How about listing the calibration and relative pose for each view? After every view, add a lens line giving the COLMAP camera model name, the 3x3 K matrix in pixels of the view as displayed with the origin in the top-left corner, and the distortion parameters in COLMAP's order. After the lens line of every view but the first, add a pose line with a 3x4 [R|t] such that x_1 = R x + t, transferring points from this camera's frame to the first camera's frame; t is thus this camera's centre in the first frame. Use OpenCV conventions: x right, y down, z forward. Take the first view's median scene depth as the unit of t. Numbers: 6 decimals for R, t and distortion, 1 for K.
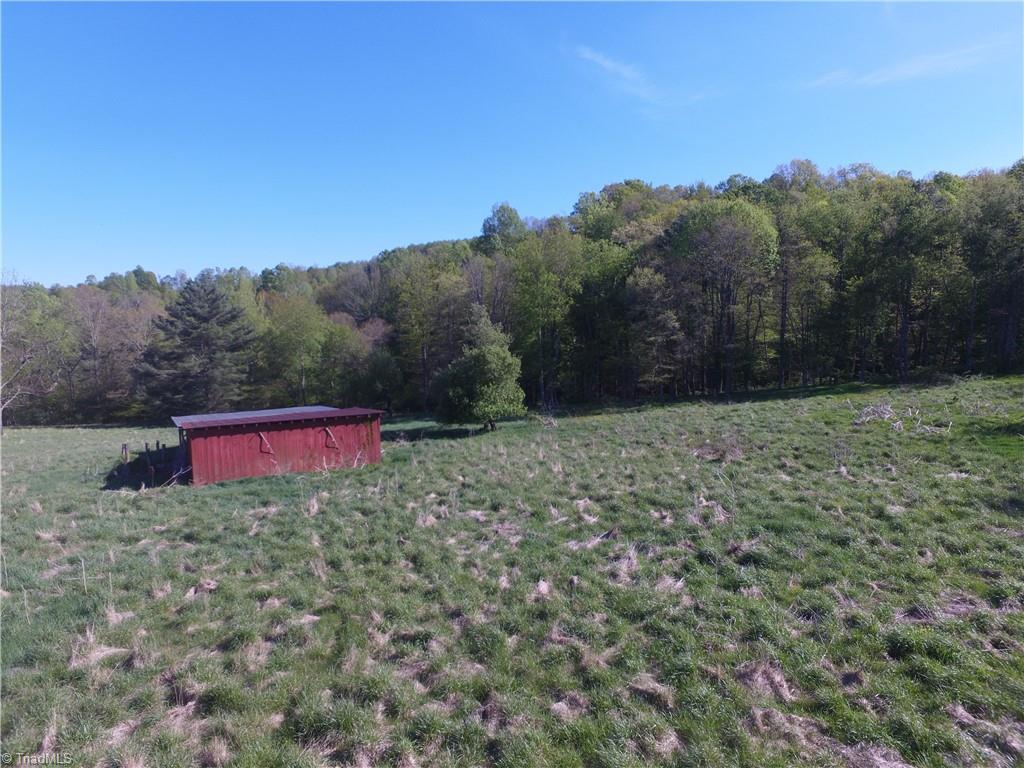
lens RADIAL K [[592.9, 0, 512.0], [0, 592.9, 384.0], [0, 0, 1]] dist [-0.000938, 0.002811]
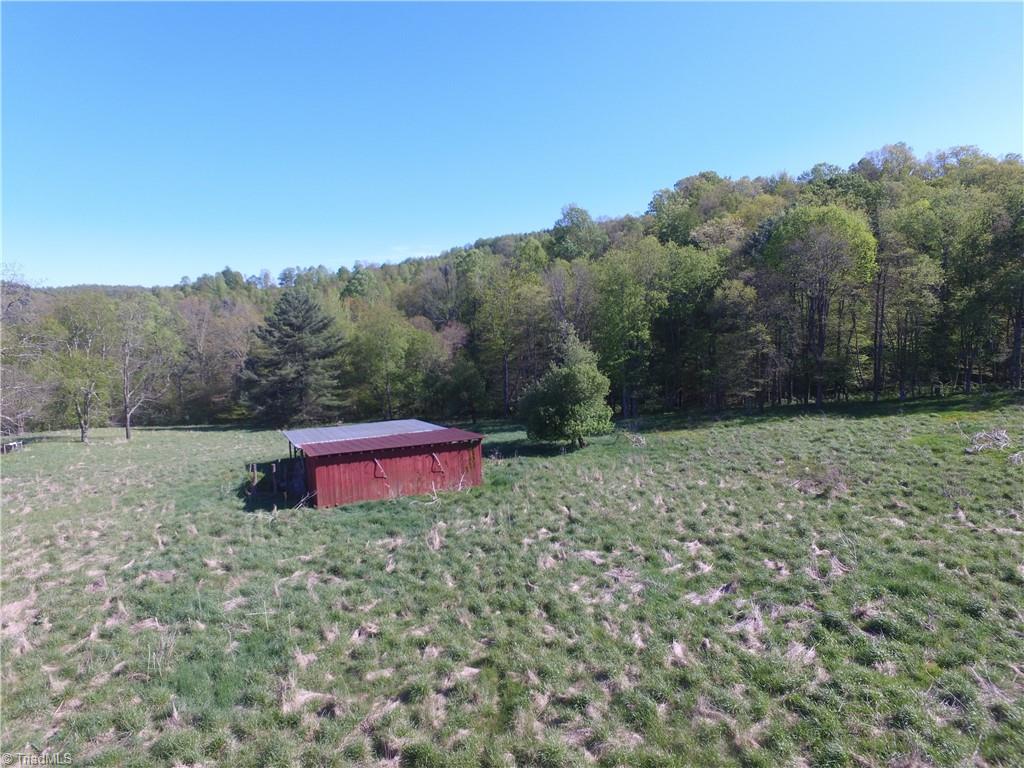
lens RADIAL K [[594.9, 0, 512.0], [0, 594.9, 384.0], [0, 0, 1]] dist [-0.014210, 0.016480]
pose [[0.994066, 0.001761, -0.108761, -0.068954], [0.000178, 0.999841, 0.017810, -0.083714], [0.108775, -0.017724, 0.993908, -0.049576]]
